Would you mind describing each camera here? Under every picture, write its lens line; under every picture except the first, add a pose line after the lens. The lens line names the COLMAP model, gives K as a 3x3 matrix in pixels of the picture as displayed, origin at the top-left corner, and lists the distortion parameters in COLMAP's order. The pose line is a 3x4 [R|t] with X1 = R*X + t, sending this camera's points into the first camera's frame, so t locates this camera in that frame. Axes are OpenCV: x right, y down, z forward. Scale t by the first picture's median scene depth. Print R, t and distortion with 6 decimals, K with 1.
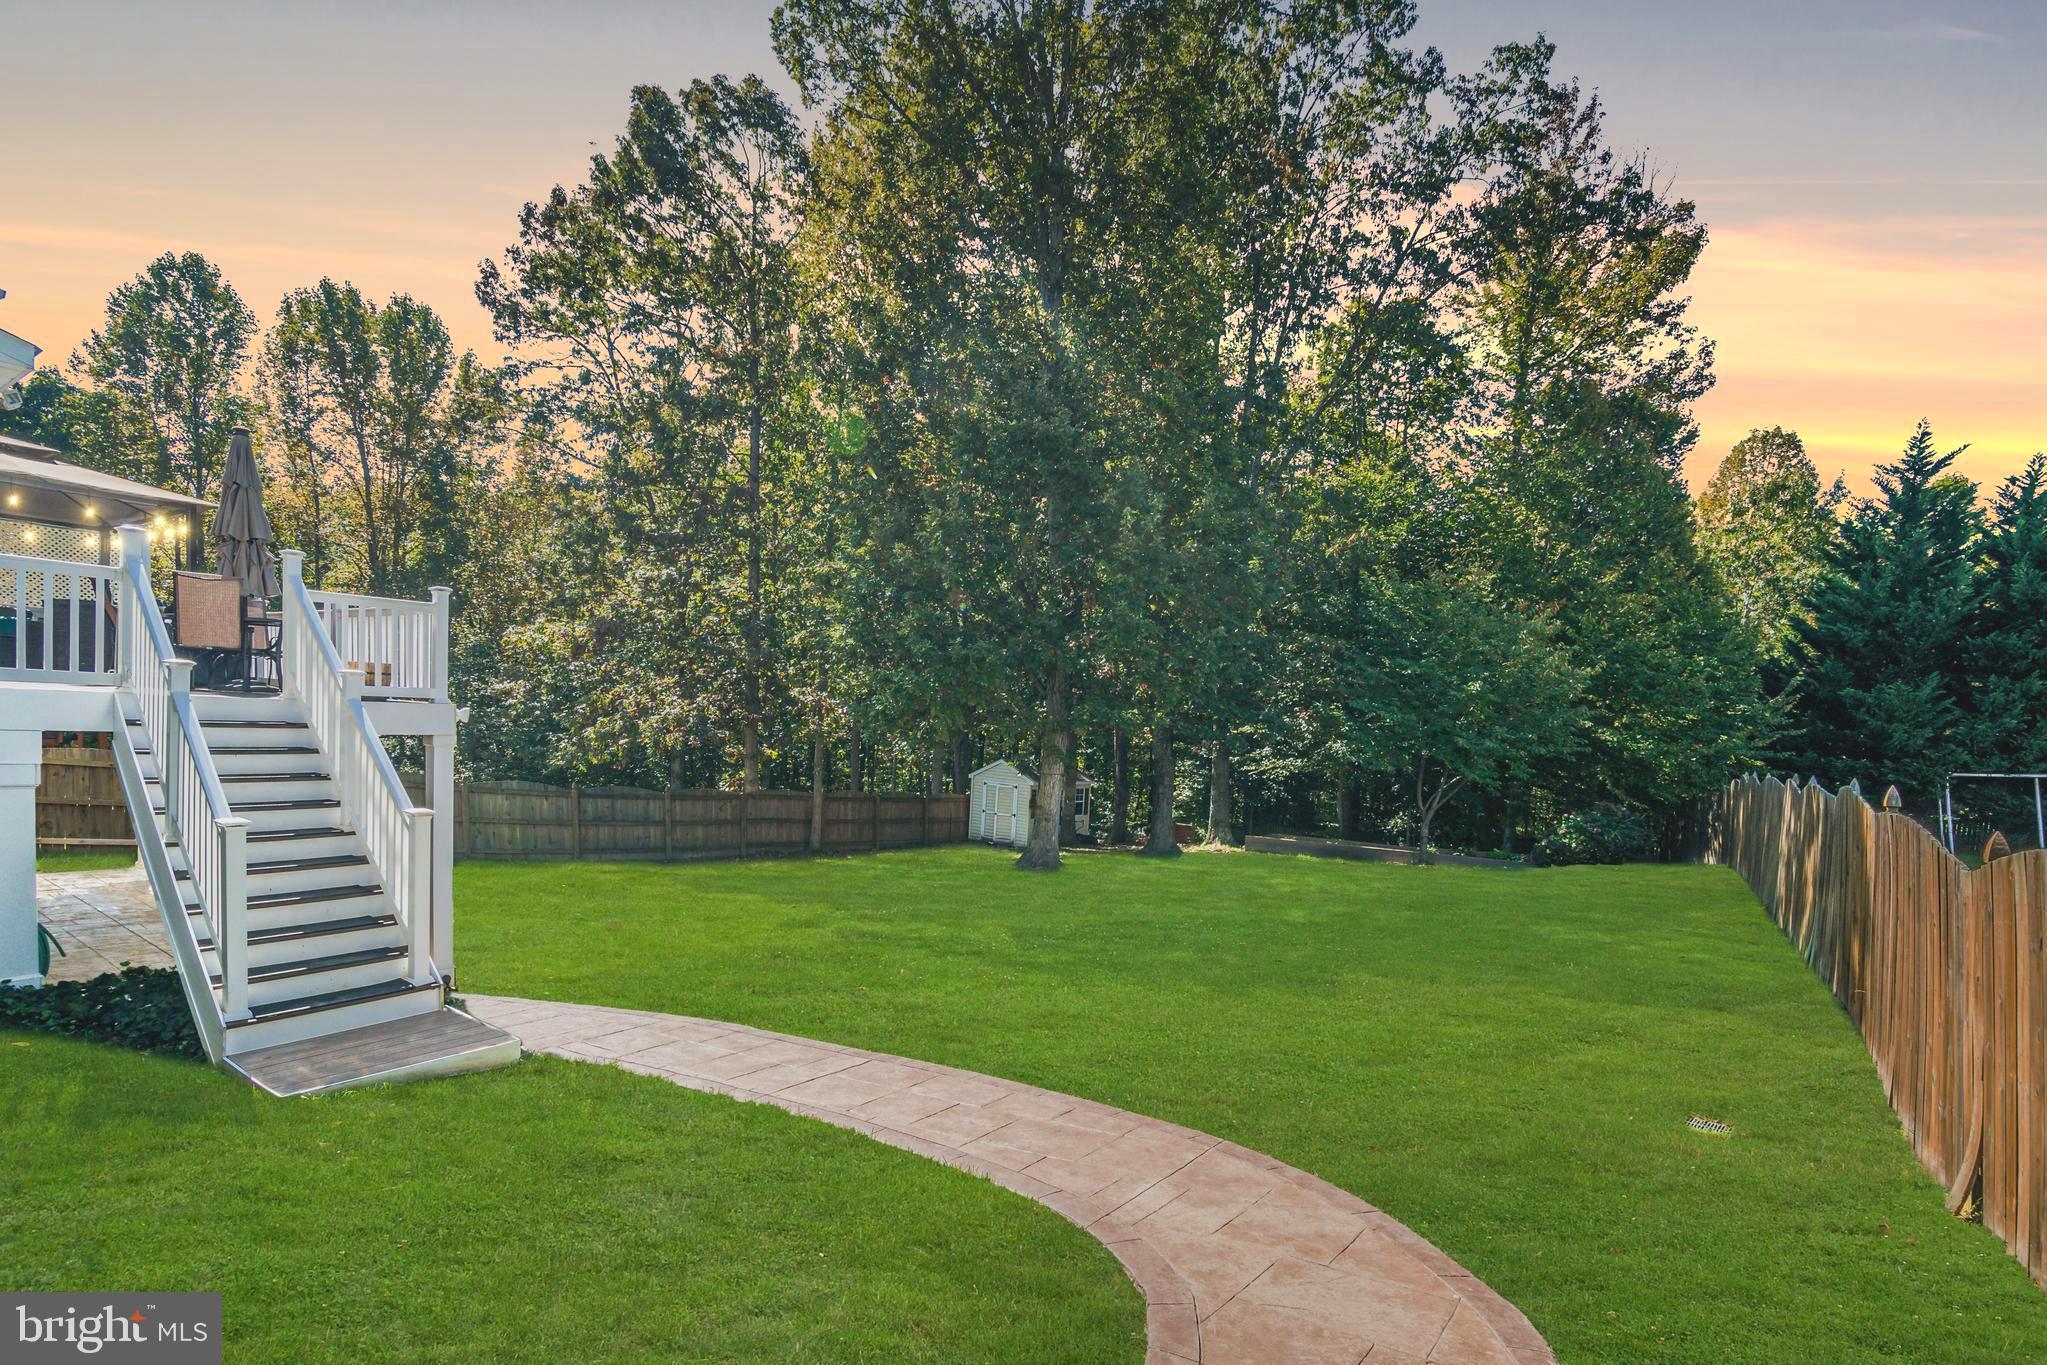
lens RADIAL K [[975.5, 0, 1026.2], [0, 975.5, 770.0], [0, 0, 1]] dist [-0.059494, 0.018044]
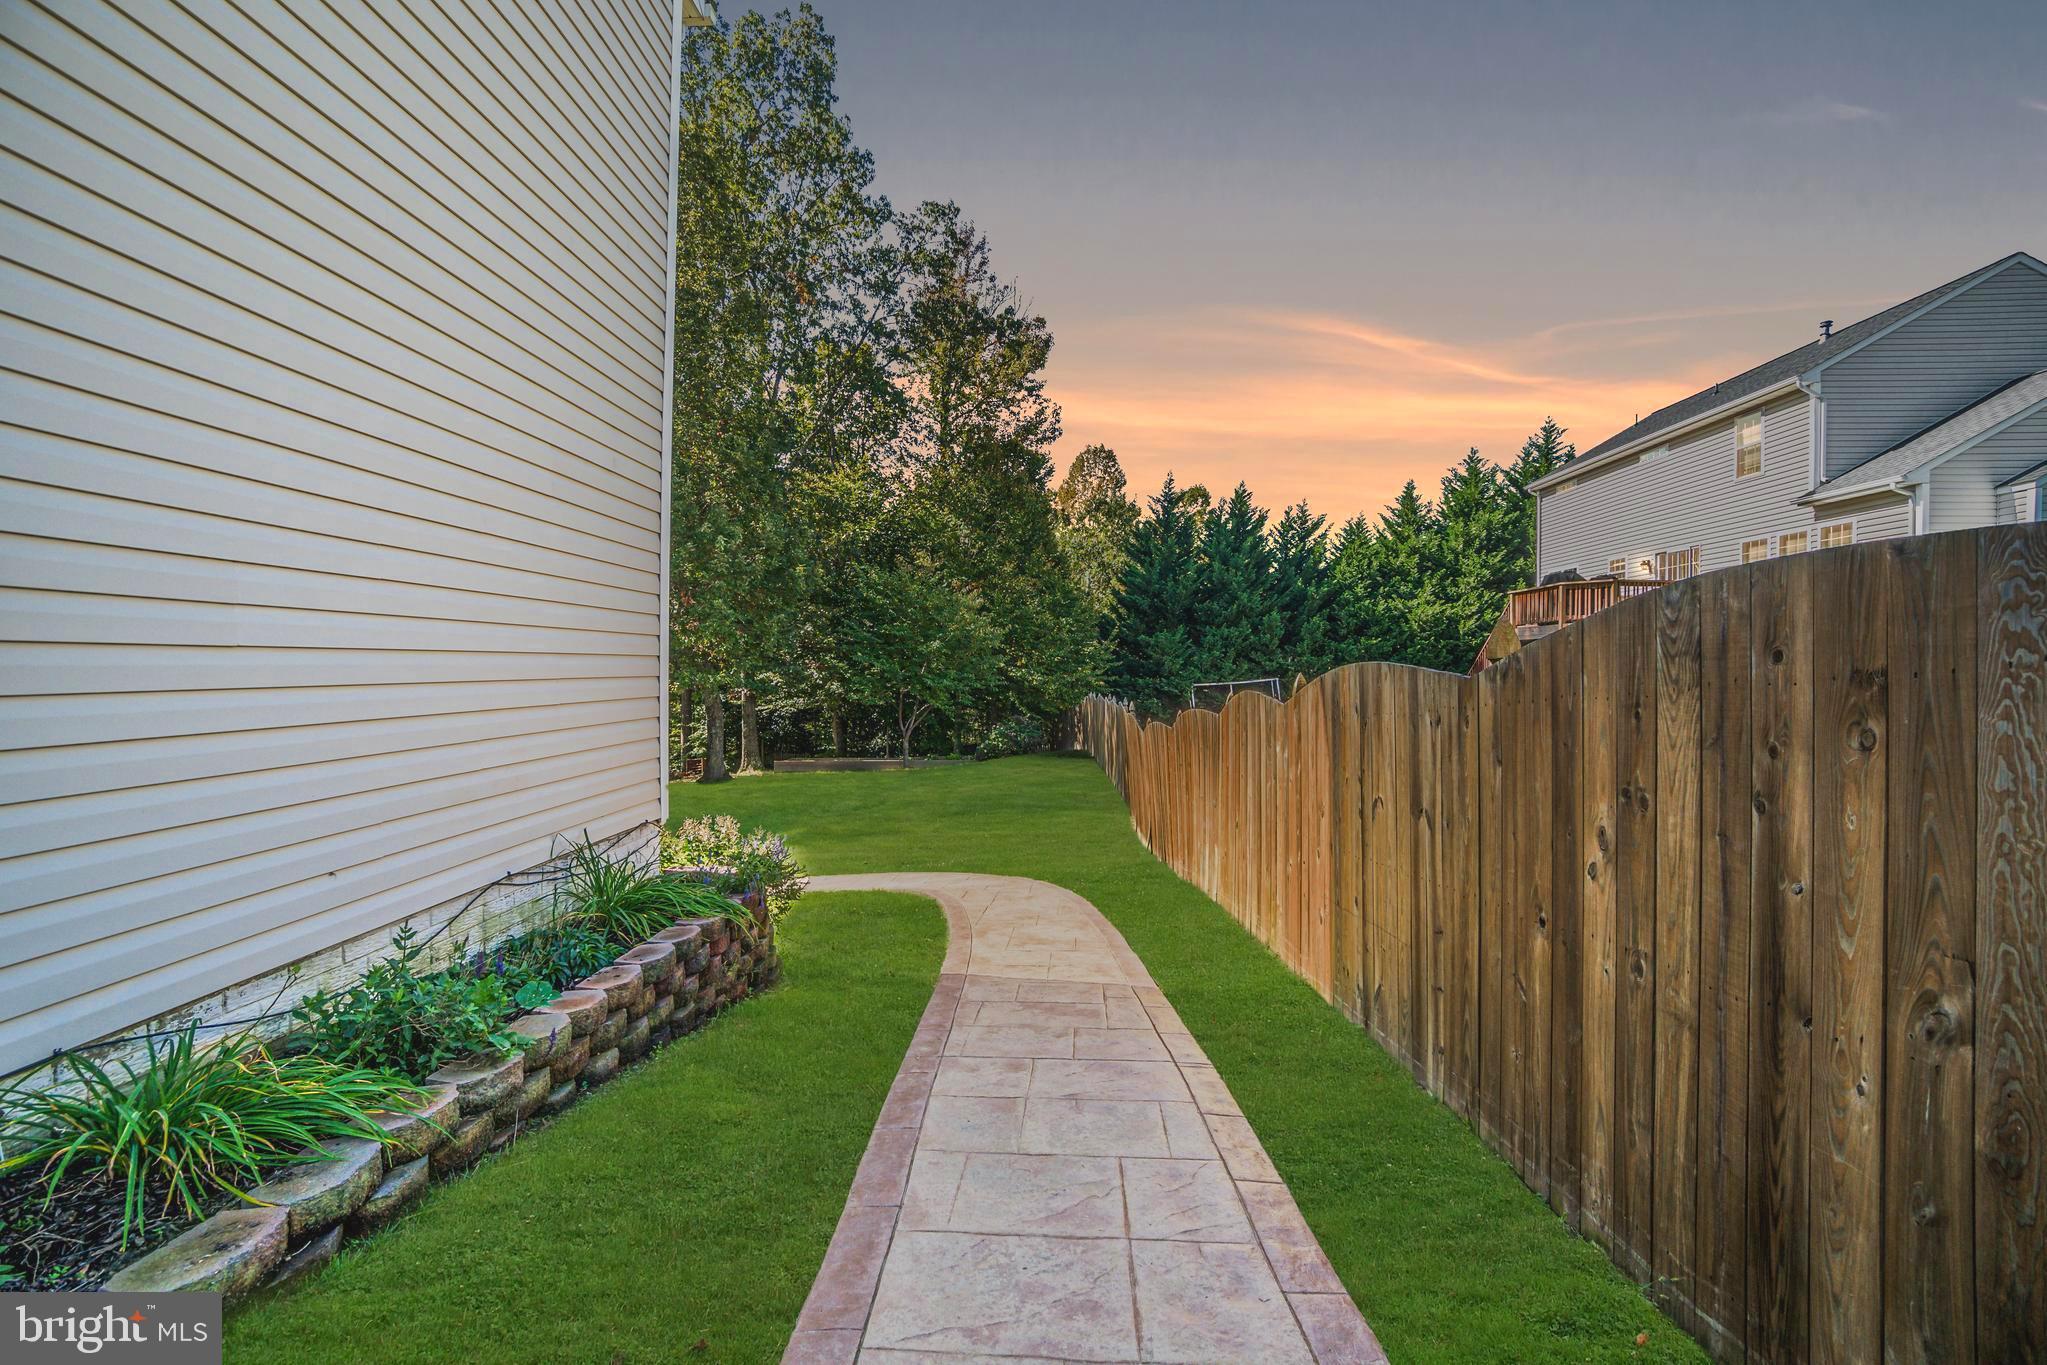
lens RADIAL K [[906.7, 0, 1010.8], [0, 906.7, 670.6], [0, 0, 1]] dist [-0.051841, 0.019888]
pose [[0.851019, -0.045941, 0.523121, -0.133663], [0.065382, 0.997684, -0.018747, -0.009757], [-0.521048, 0.050157, 0.852052, -0.199307]]
